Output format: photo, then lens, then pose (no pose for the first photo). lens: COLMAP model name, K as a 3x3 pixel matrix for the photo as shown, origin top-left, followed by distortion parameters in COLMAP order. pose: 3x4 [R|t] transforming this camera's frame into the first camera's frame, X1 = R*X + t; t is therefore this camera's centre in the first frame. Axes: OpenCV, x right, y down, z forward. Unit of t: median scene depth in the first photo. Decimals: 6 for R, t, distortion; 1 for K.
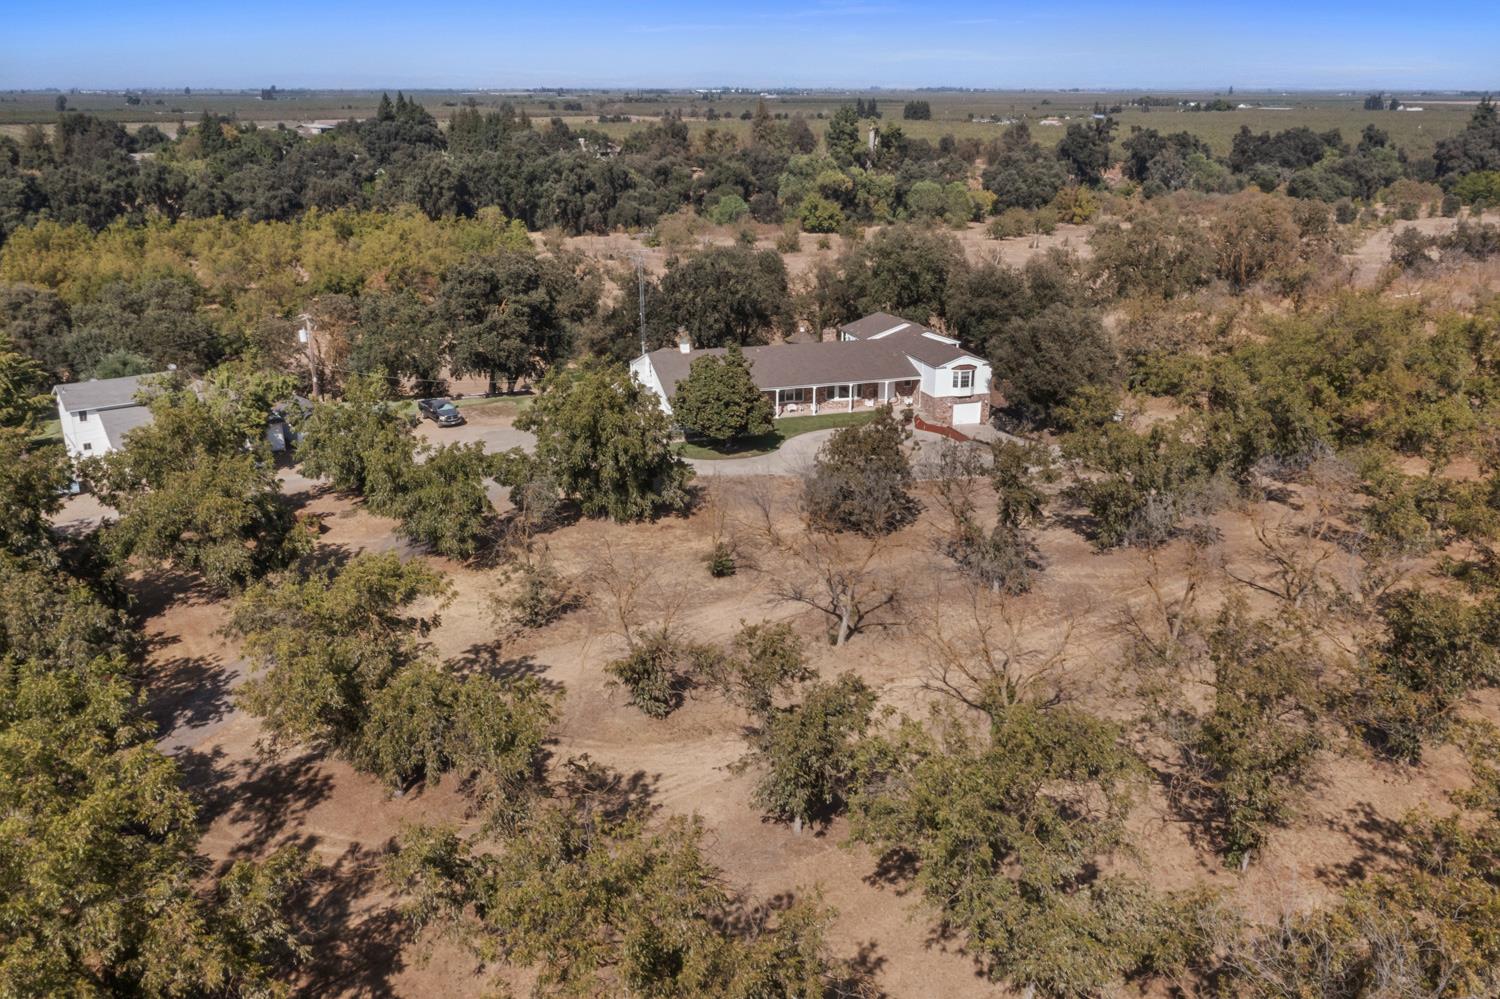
lens RADIAL K [[1193.1, 0, 750.0], [0, 1193.1, 499.5], [0, 0, 1]] dist [-0.013002, -0.003831]
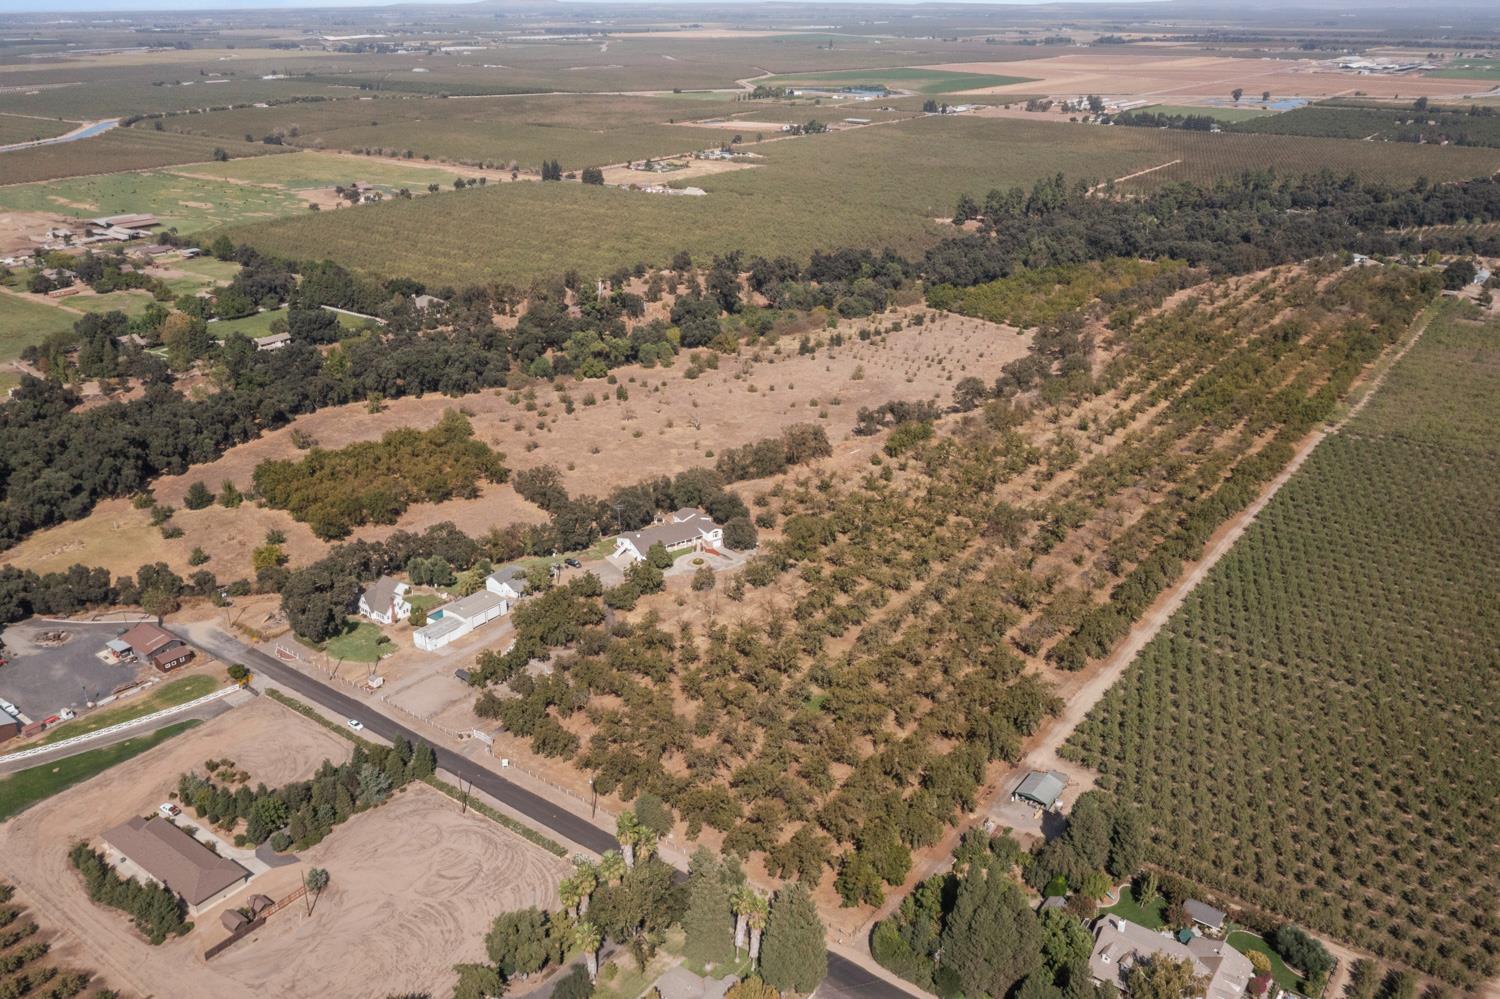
lens RADIAL K [[1193.1, 0, 750.0], [0, 1193.1, 499.5], [0, 0, 1]] dist [-0.013002, -0.003831]
pose [[0.955938, -0.115303, 0.269979, -0.177409], [0.096185, 0.991893, 0.083048, -0.128961], [-0.277366, -0.053421, 0.959278, -0.647574]]
